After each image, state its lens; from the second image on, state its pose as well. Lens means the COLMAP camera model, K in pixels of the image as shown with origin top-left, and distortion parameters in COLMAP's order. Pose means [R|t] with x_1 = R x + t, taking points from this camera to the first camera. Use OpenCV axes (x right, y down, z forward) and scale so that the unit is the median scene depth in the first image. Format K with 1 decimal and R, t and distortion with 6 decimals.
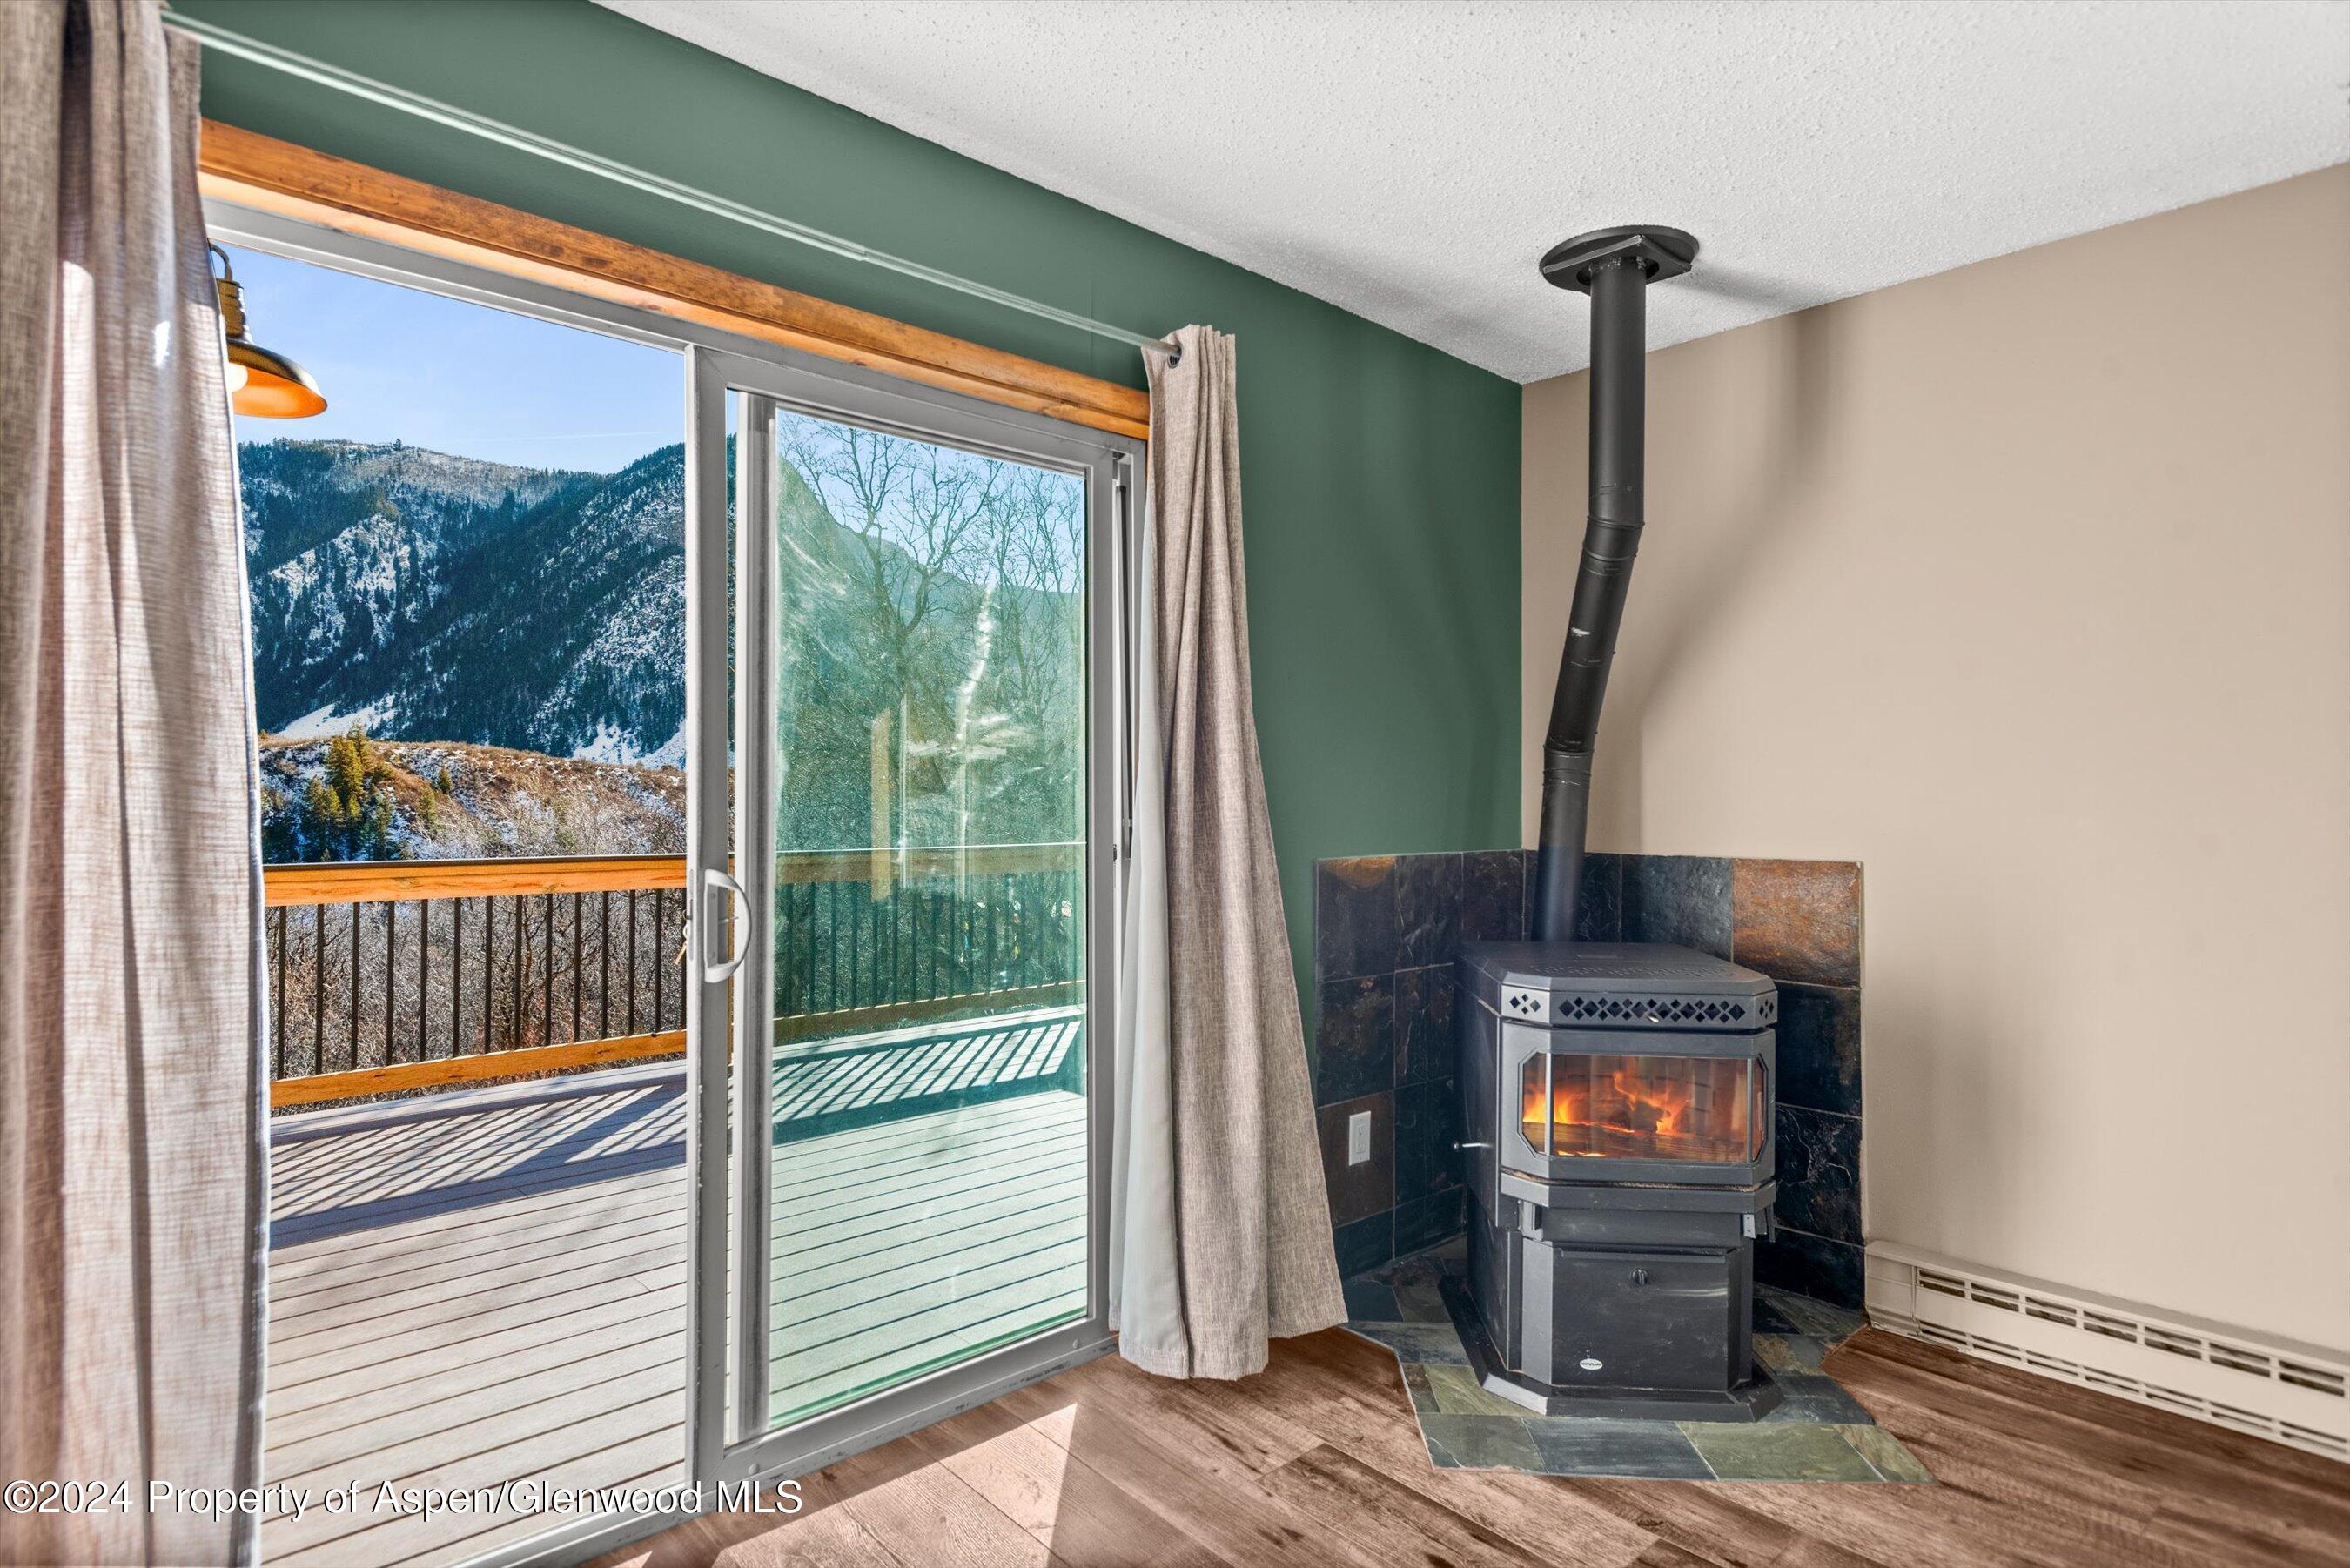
lens RADIAL K [[1231.4, 0, 1178.8], [0, 1231.4, 786.8], [0, 0, 1]] dist [0.010578, -0.003455]
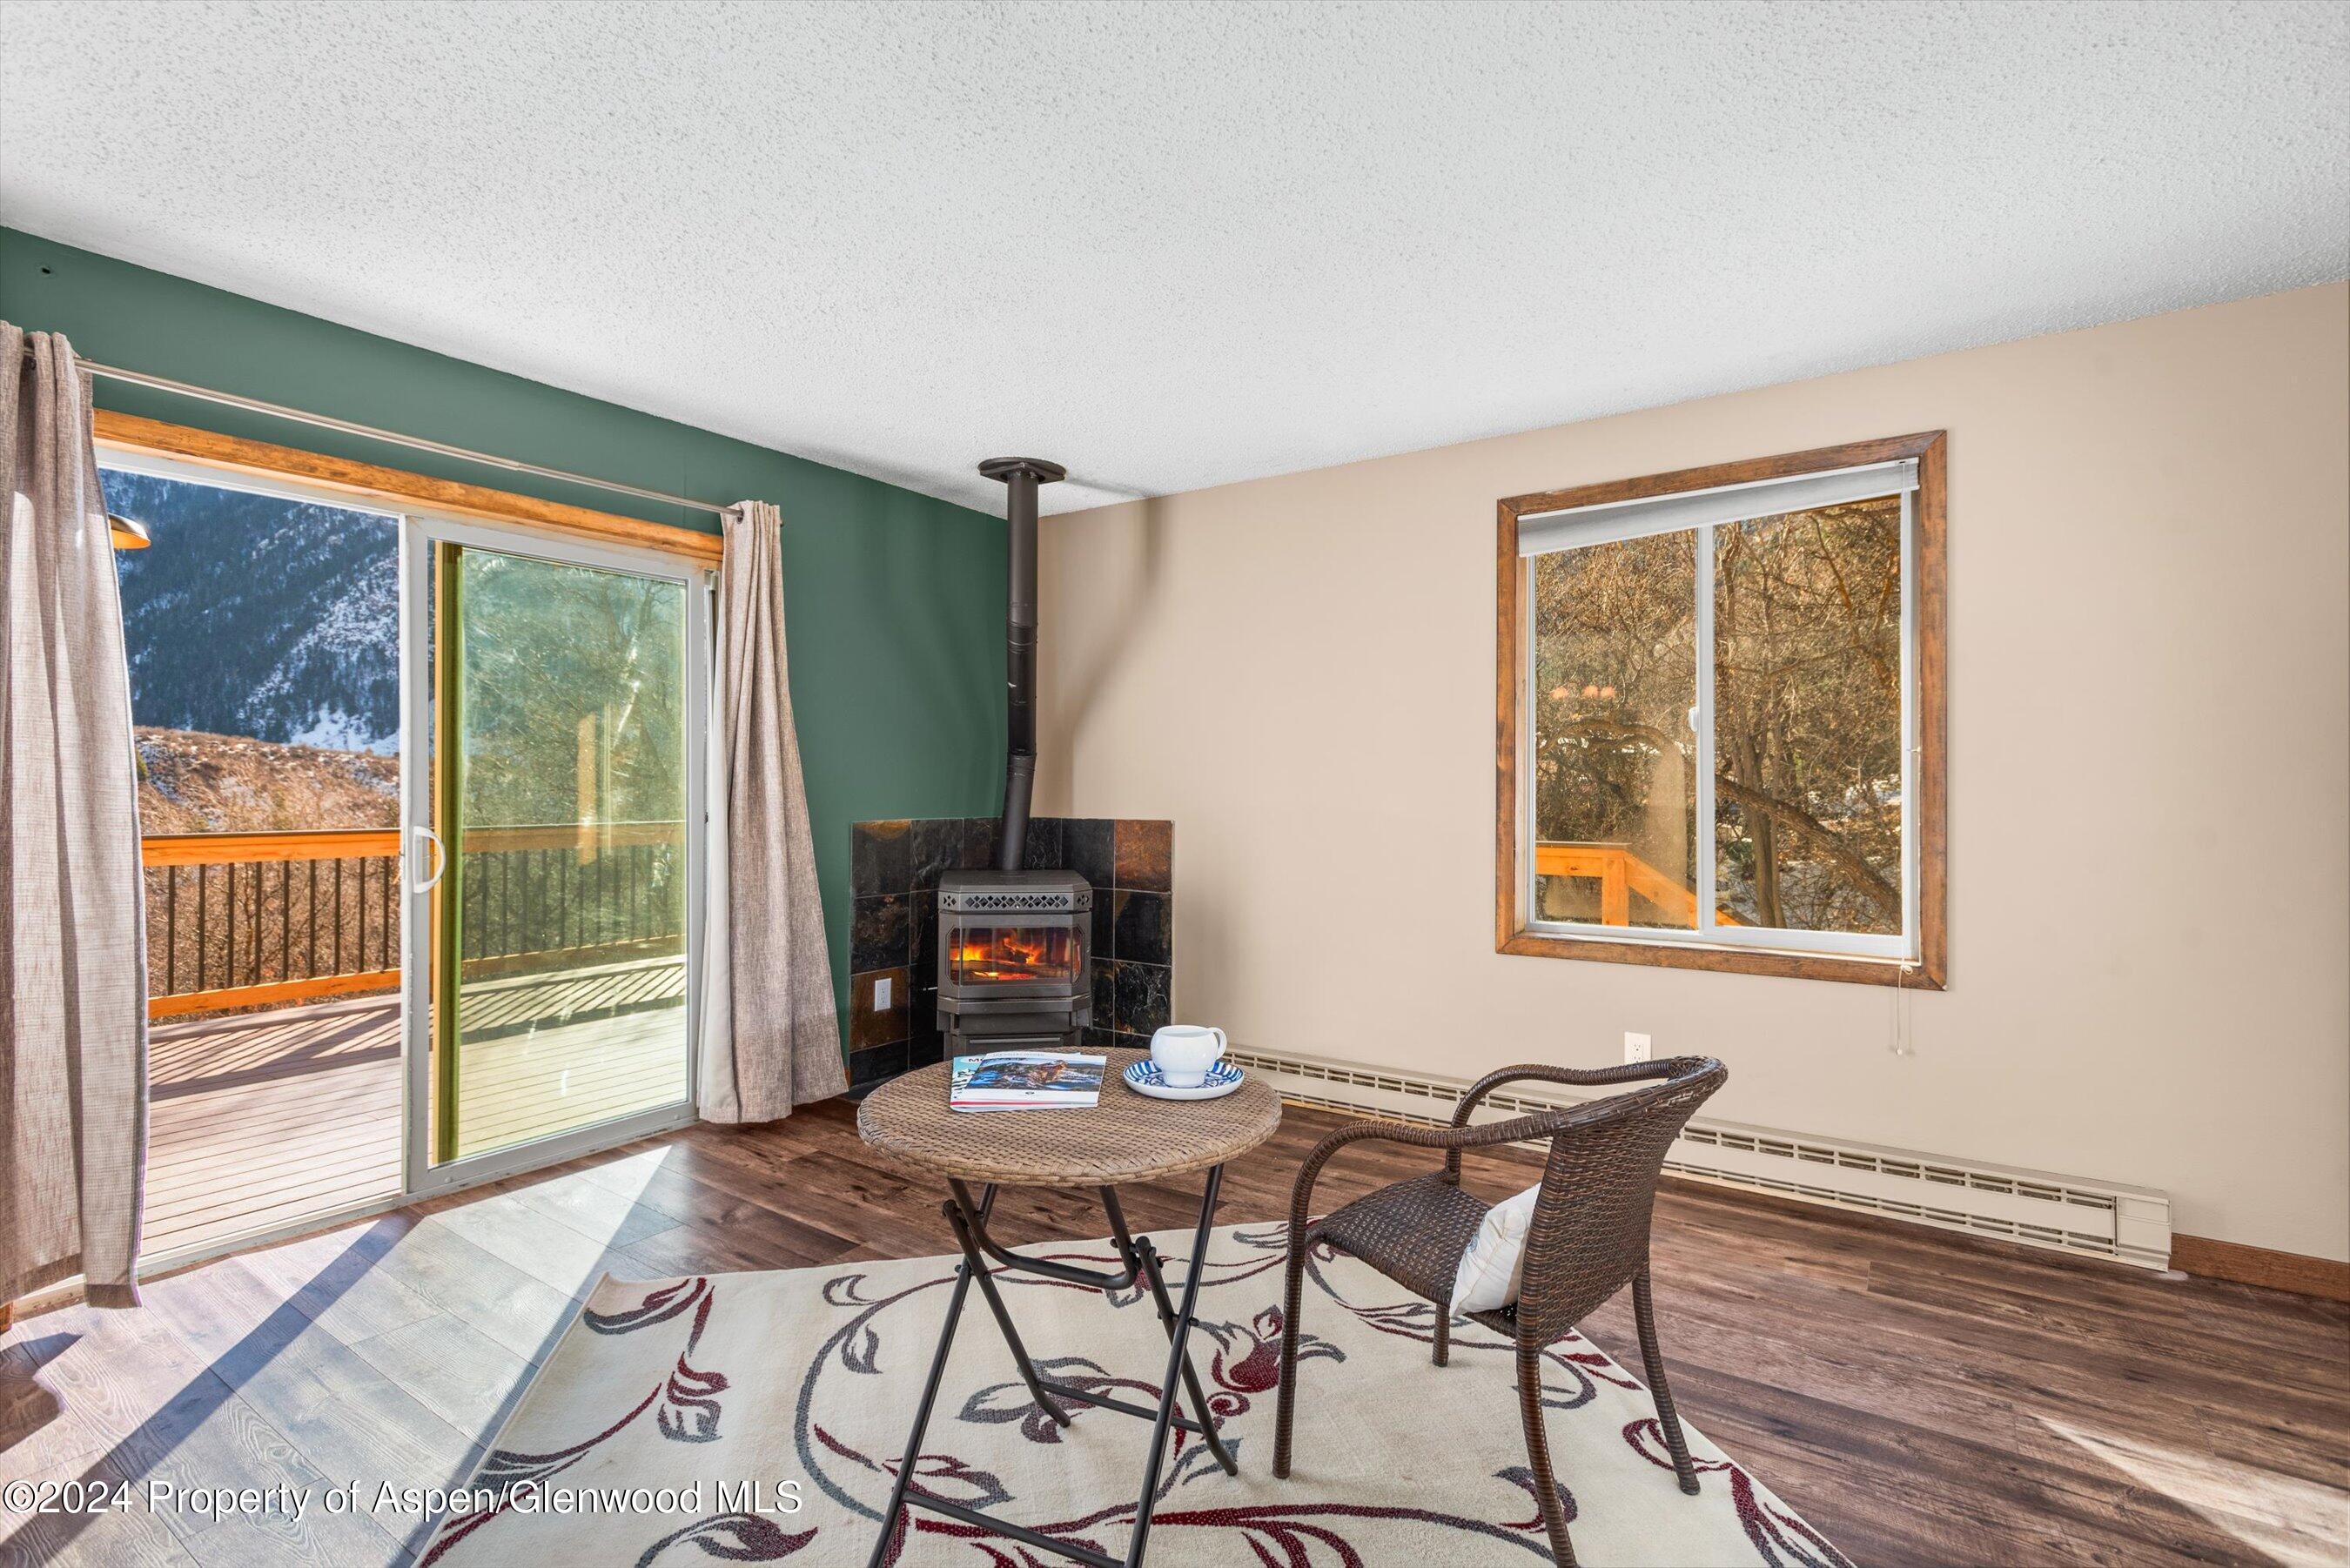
lens RADIAL K [[1096.2, 0, 1188.3], [0, 1096.2, 781.2], [0, 0, 1]] dist [0.014053, -0.007142]
pose [[0.974317, -0.000145, 0.225180, 0.262365], [-0.001332, 0.999979, 0.006407, -0.004943], [-0.225176, -0.006543, 0.974296, -0.600497]]
